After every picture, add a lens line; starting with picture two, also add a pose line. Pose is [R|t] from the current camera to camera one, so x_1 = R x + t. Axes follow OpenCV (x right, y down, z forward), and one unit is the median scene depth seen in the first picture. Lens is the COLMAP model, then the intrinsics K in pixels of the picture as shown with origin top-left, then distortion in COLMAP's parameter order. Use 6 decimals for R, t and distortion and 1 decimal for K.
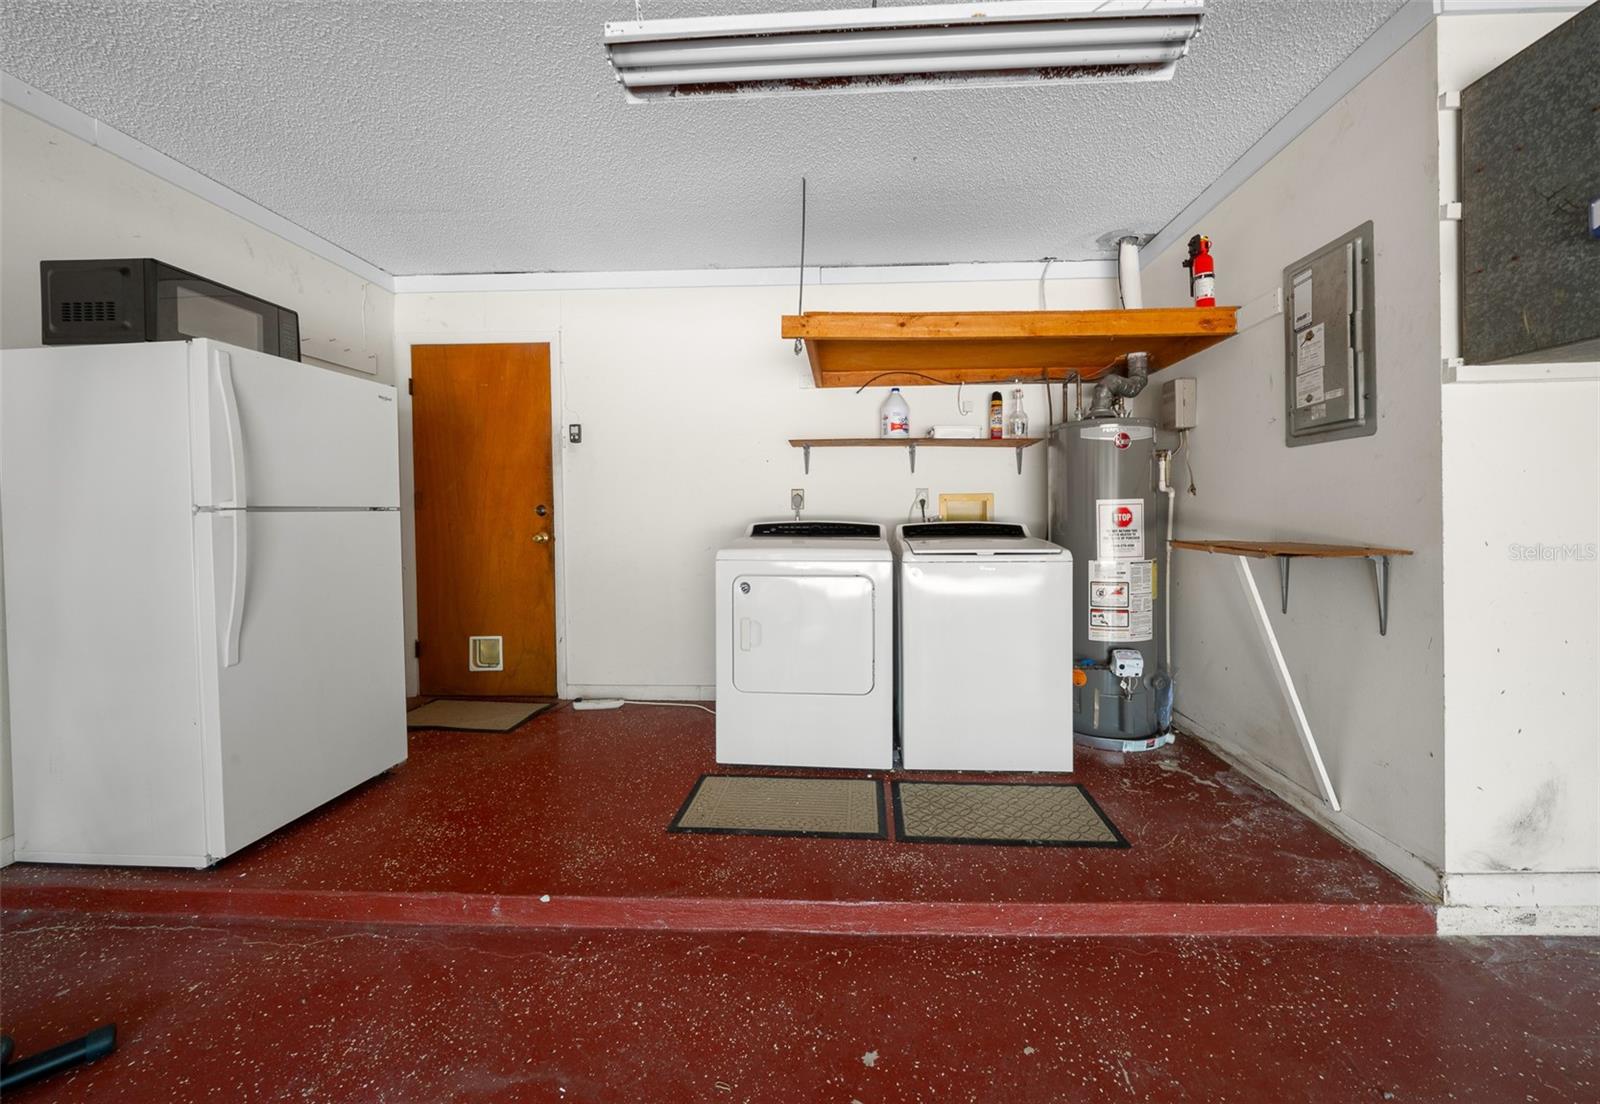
lens RADIAL K [[586.1, 0, 827.6], [0, 586.1, 518.3], [0, 0, 1]] dist [-0.000816, -0.000031]
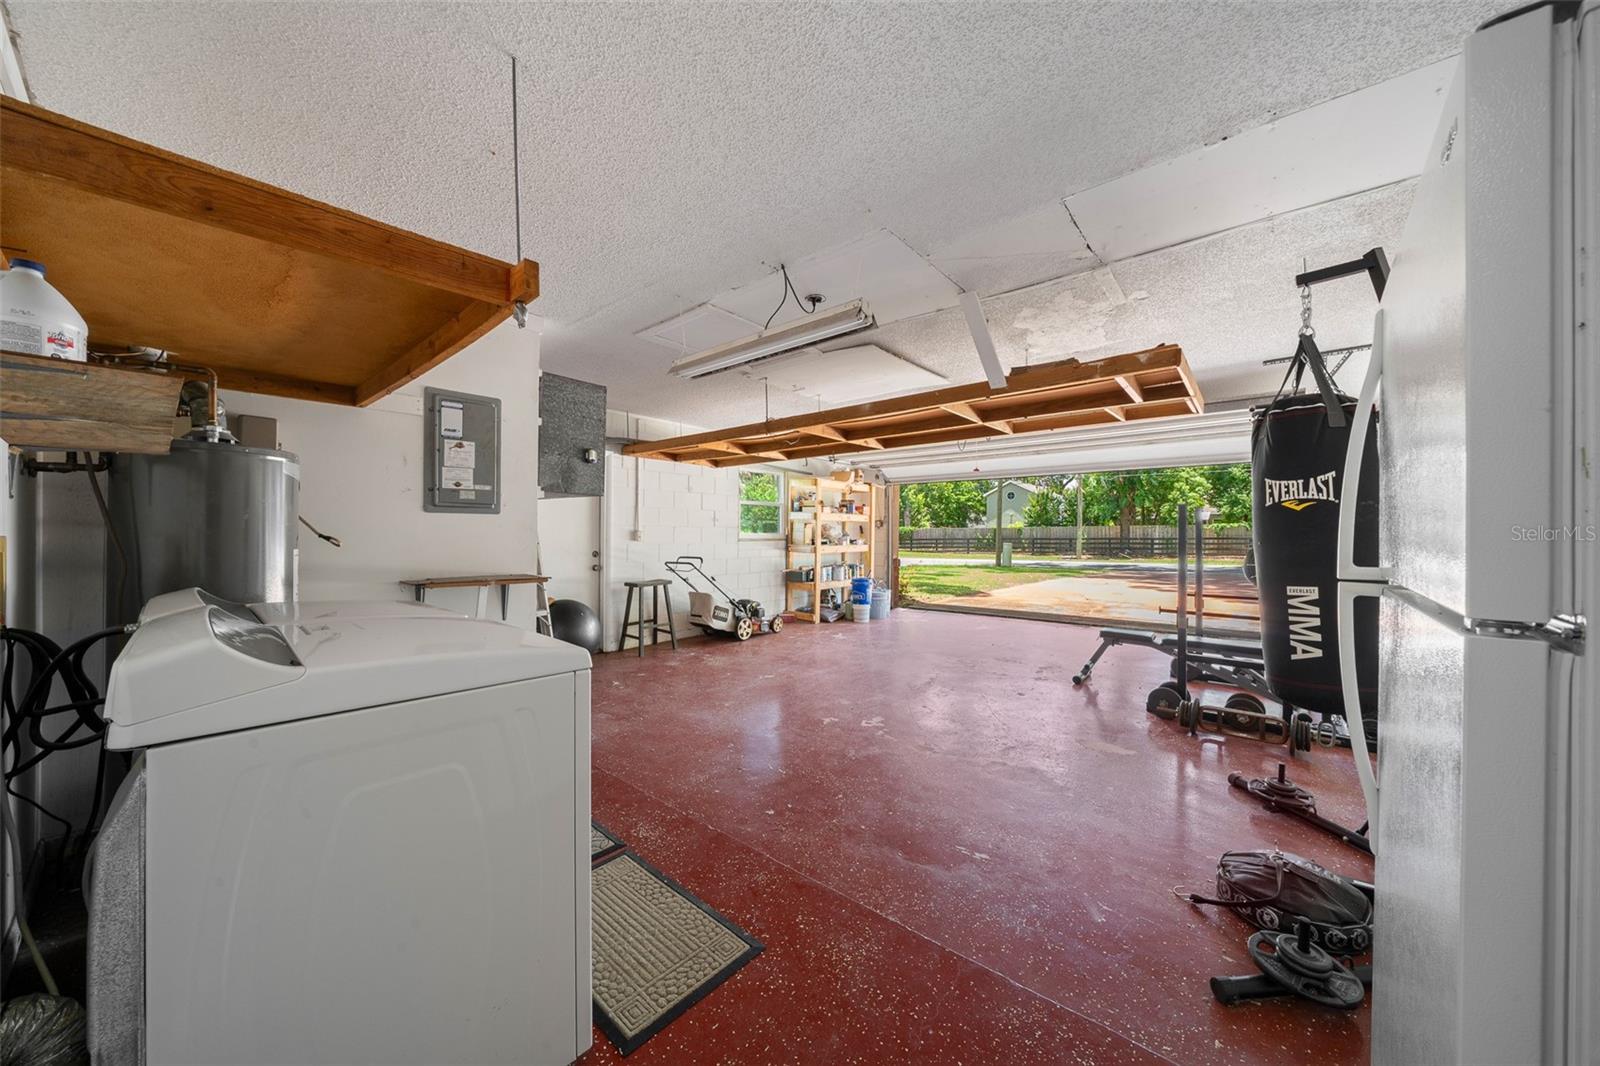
lens RADIAL K [[546.5, 0, 800.4], [0, 546.5, 536.8], [0, 0, 1]] dist [-0.008275, 0.000167]
pose [[-0.780903, 0.006055, 0.624623, -0.825540], [0.009685, 0.999950, 0.002415, -0.060766], [-0.624578, 0.007936, -0.780922, 1.610680]]
